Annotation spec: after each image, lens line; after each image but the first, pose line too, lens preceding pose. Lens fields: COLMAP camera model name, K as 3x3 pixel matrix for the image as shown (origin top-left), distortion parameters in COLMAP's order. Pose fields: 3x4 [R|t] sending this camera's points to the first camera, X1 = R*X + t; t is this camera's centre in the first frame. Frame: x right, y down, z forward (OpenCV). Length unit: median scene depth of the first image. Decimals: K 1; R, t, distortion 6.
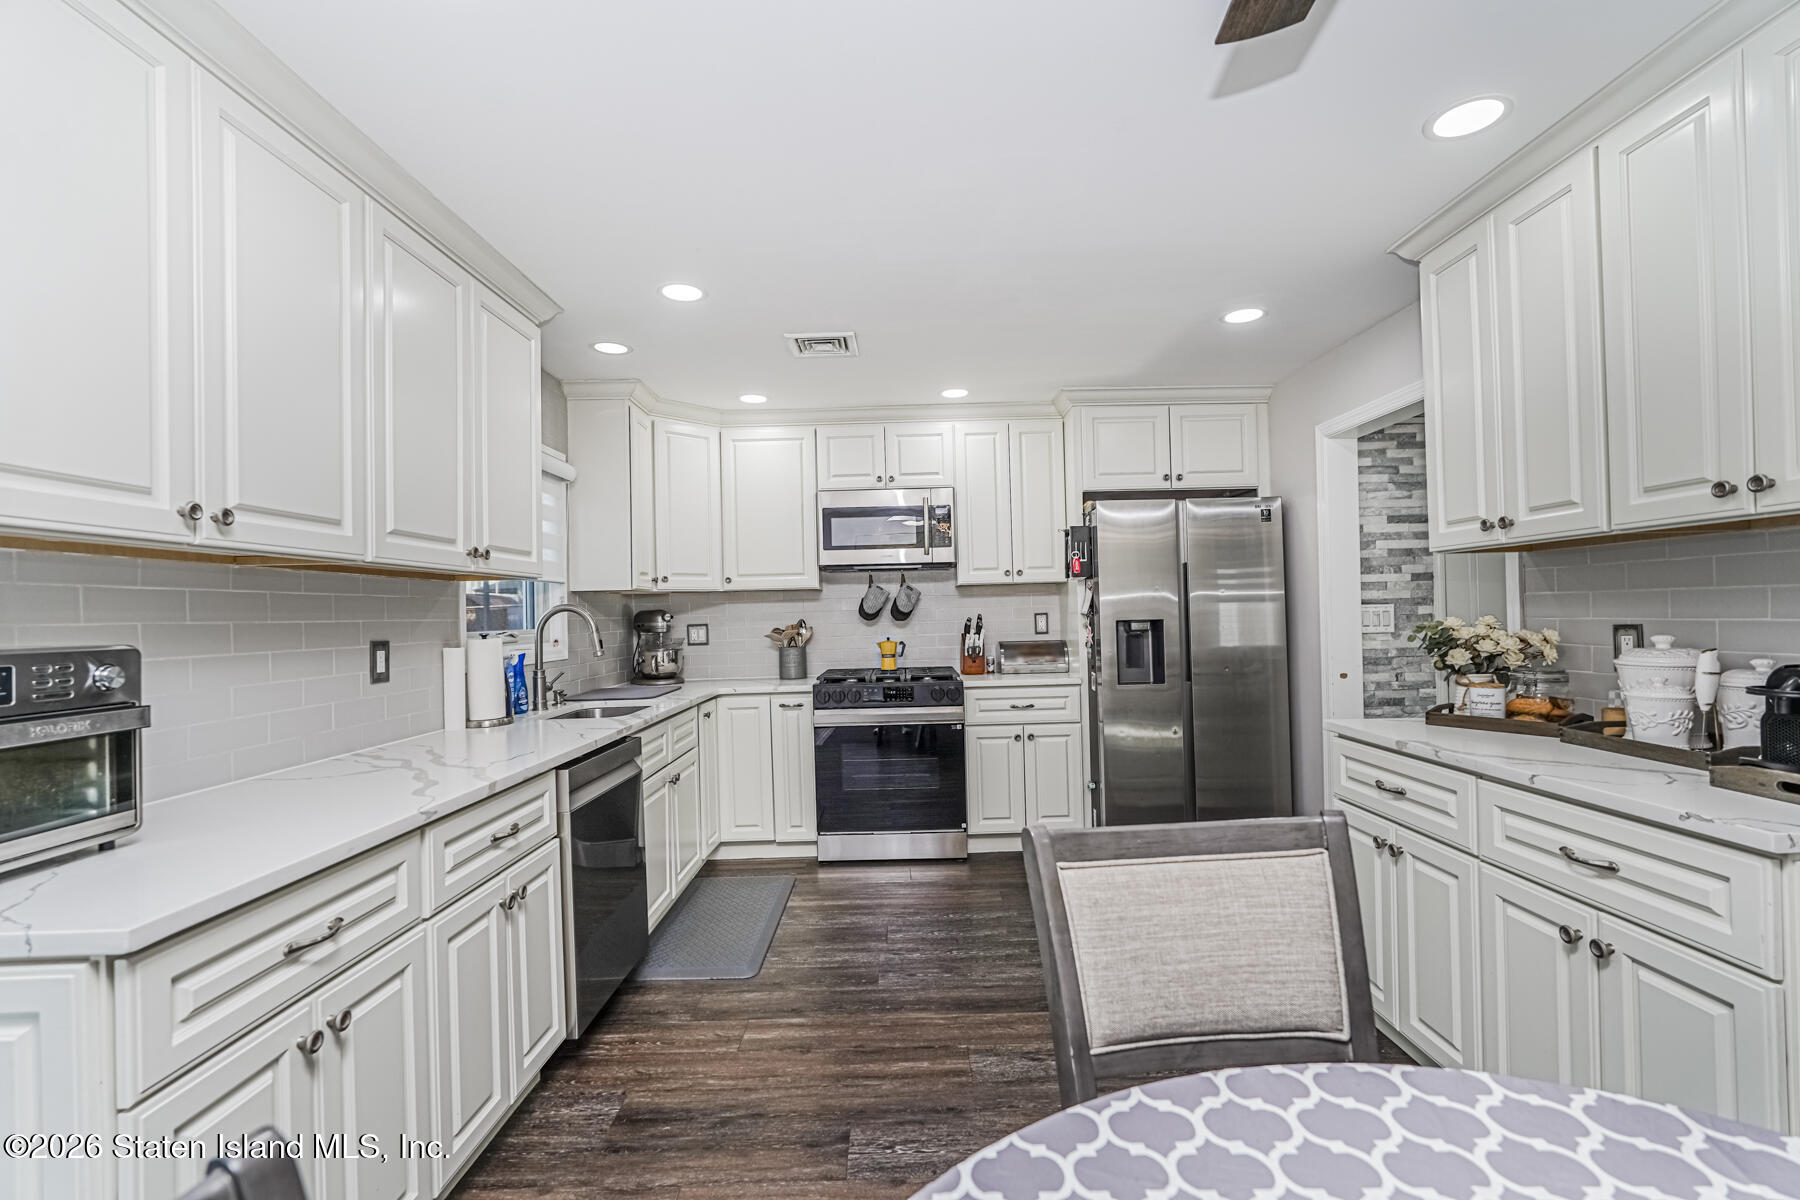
lens RADIAL K [[794.8, 0, 897.4], [0, 794.8, 607.6], [0, 0, 1]] dist [-0.014760, 0.008984]
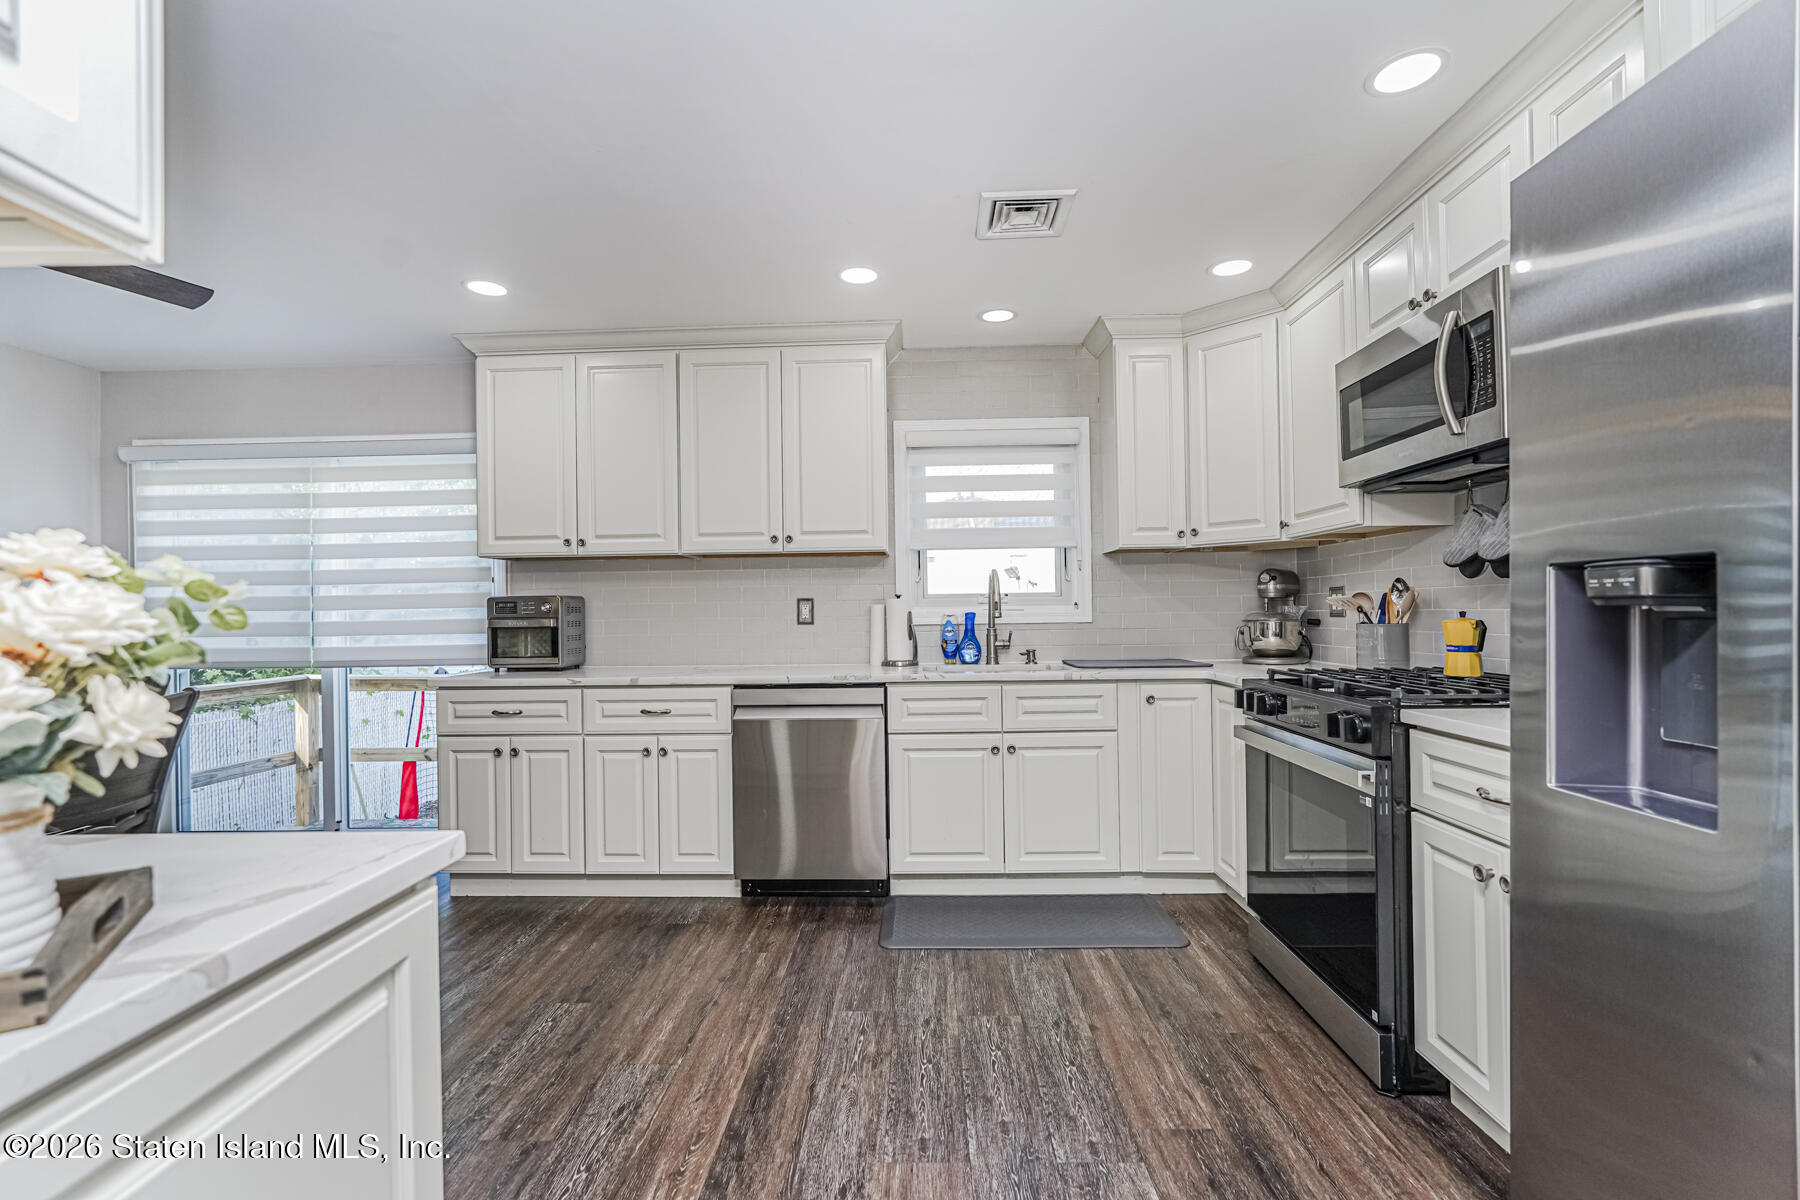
lens RADIAL K [[794.8, 0, 902.9], [0, 794.8, 605.6], [0, 0, 1]] dist [-0.014760, 0.008984]
pose [[-0.026386, 0.018023, -0.999489, 0.609387], [0.019908, 0.999649, 0.017501, 0.021862], [0.999454, -0.019436, -0.026736, 0.821835]]
